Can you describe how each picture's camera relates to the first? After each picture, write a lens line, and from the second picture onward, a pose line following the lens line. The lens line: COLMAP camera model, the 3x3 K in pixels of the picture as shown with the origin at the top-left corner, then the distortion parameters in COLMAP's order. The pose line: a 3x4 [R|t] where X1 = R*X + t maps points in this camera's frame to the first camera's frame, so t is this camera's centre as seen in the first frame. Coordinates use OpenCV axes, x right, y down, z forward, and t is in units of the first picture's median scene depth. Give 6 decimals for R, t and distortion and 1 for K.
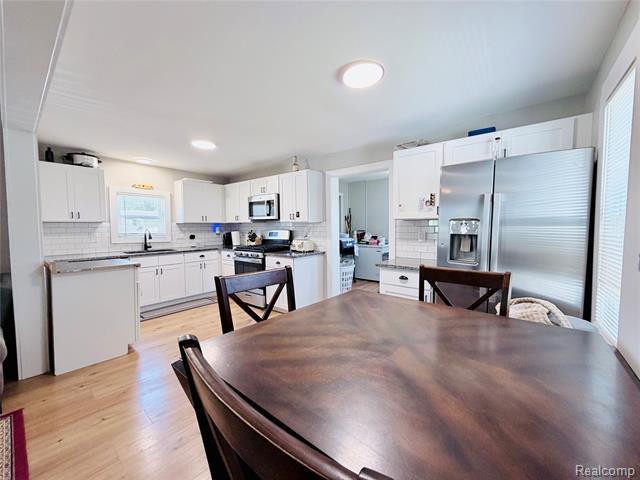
lens RADIAL K [[255.6, 0, 319.1], [0, 255.6, 240.1], [0, 0, 1]] dist [0.000302, 0.000295]
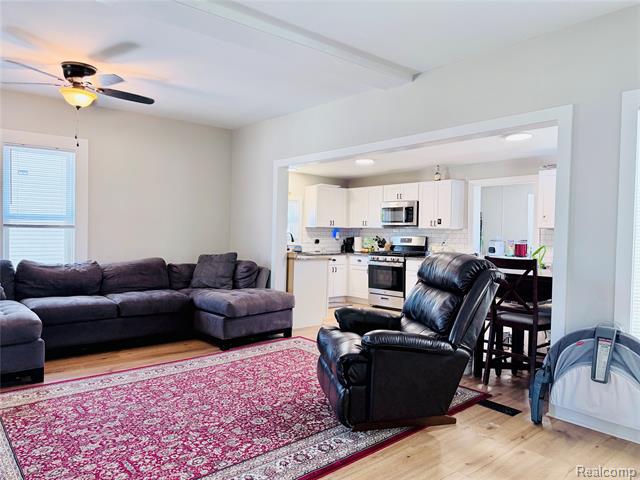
lens RADIAL K [[457.9, 0, 314.1], [0, 457.9, 241.4], [0, 0, 1]] dist [0.058613, -0.003100]
pose [[0.985744, 0.025073, -0.166373, -0.252548], [-0.031516, 0.998847, -0.036203, 0.061037], [0.165273, 0.040930, 0.985398, -0.870561]]
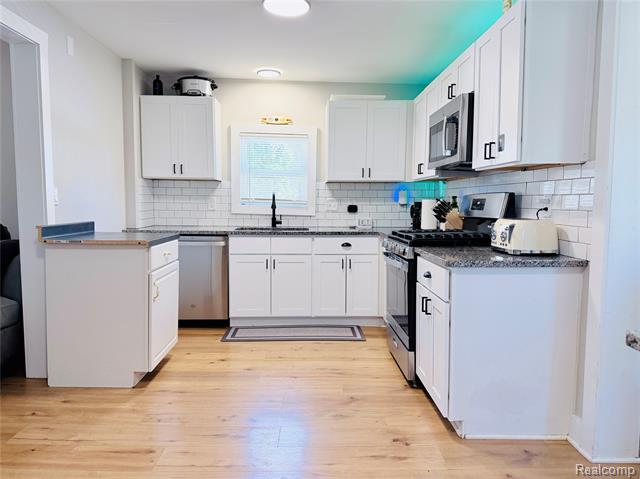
lens RADIAL K [[457.9, 0, 318.9], [0, 457.9, 244.2], [0, 0, 1]] dist [0.058613, -0.003100]
pose [[0.651847, 0.079934, -0.754126, 0.215539], [-0.054564, 0.996796, 0.058492, 0.010891], [0.756385, 0.003020, 0.654119, 0.383433]]
